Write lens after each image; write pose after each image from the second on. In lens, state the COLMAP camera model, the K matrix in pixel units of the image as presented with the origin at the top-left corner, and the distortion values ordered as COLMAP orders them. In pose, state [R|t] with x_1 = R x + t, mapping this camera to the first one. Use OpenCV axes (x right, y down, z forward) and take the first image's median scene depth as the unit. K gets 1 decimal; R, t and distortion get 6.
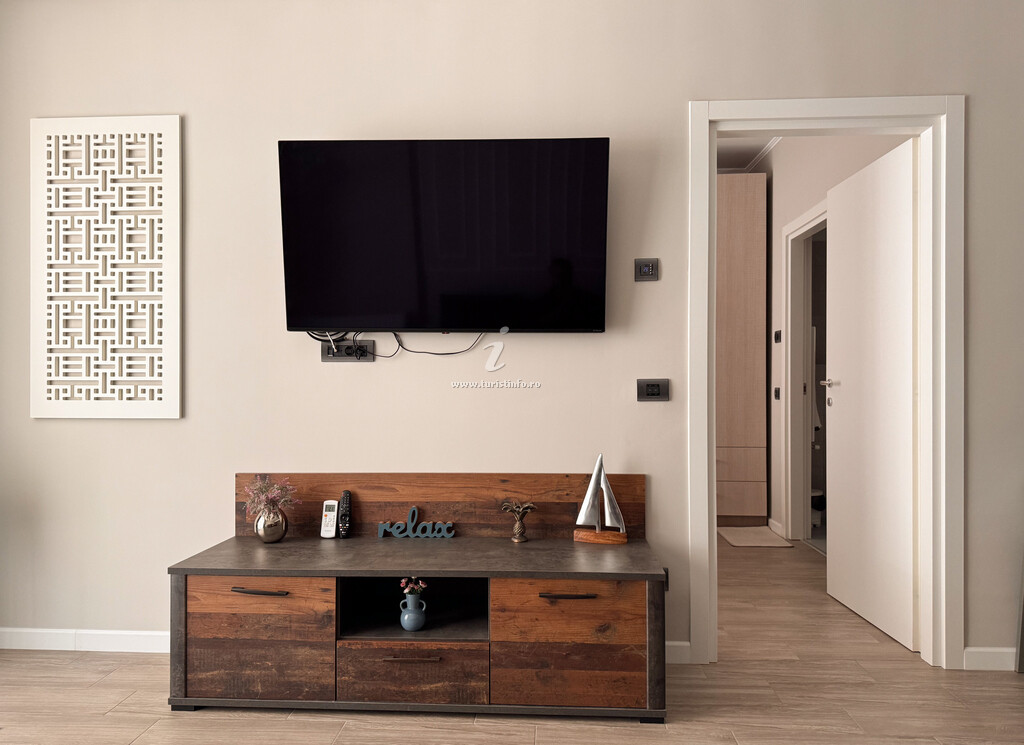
lens RADIAL K [[714.7, 0, 515.1], [0, 714.7, 384.9], [0, 0, 1]] dist [0.054536, -0.047632]
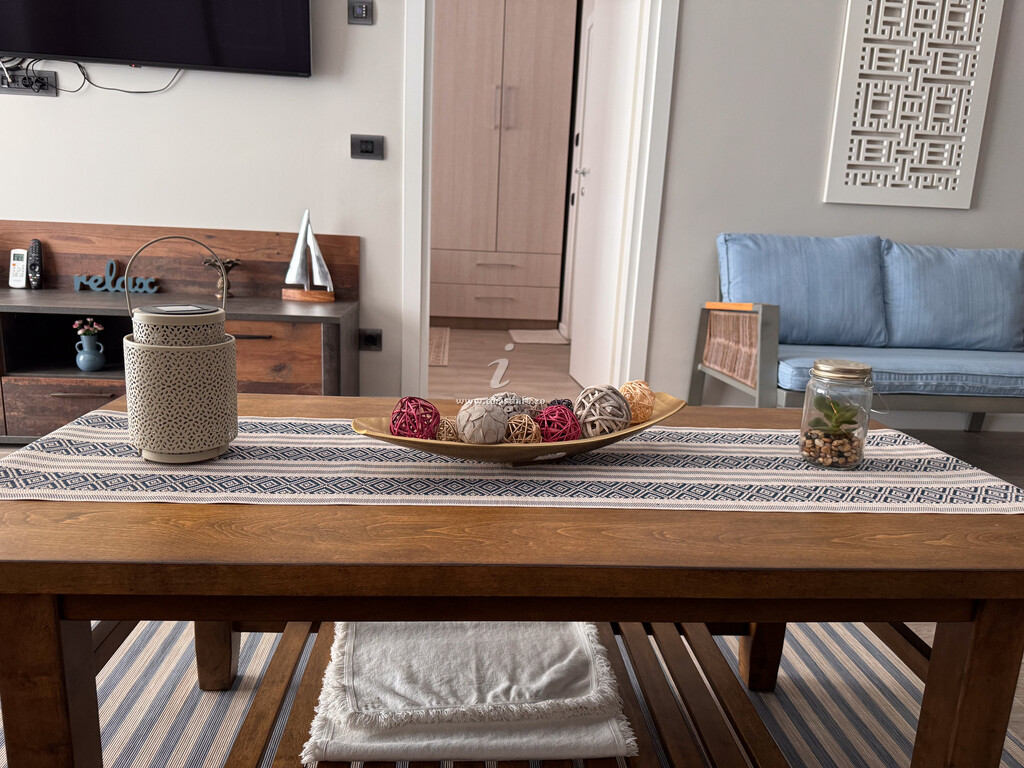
lens RADIAL K [[717.6, 0, 506.1], [0, 717.6, 387.8], [0, 0, 1]] dist [0.064339, -0.080859]
pose [[0.990259, 0.016372, 0.138275, 0.247749], [-0.045988, 0.975792, 0.213811, 0.106218], [-0.131427, -0.218087, 0.967039, -0.040612]]
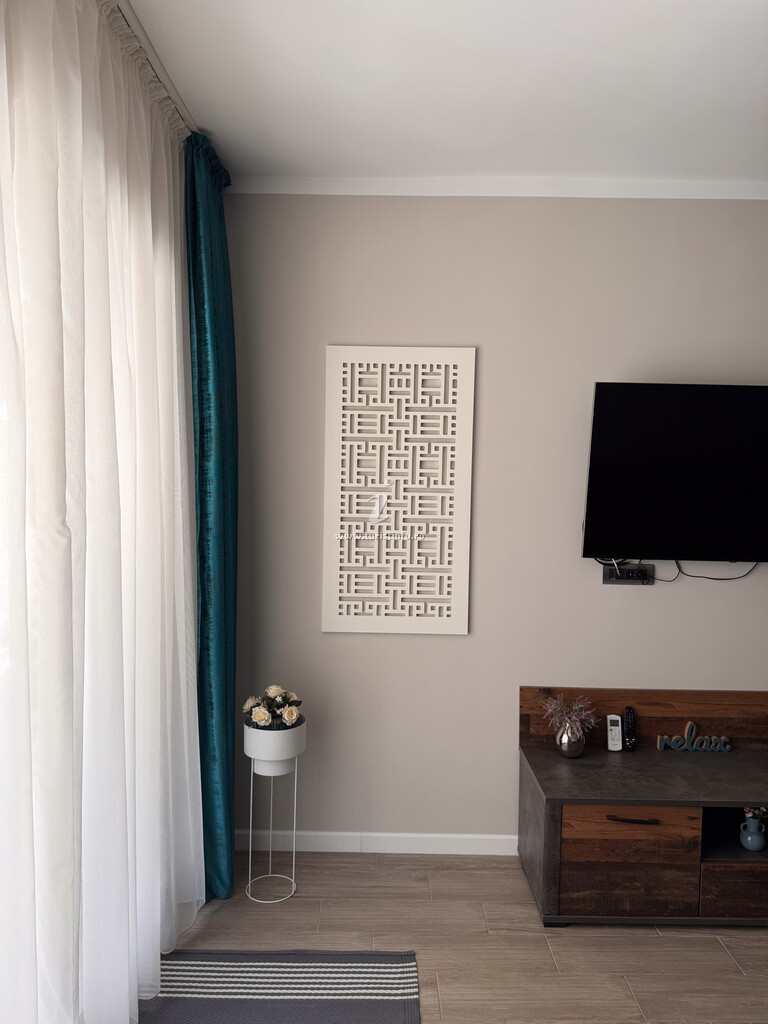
lens RADIAL K [[717.6, 0, 391.8], [0, 717.6, 504.3], [0, 0, 1]] dist [0.064339, -0.080859]
pose [[0.997448, 0.016894, 0.069374, -0.672936], [-0.018713, 0.999496, 0.025656, -0.176254], [-0.068906, -0.026889, 0.997261, -0.043971]]
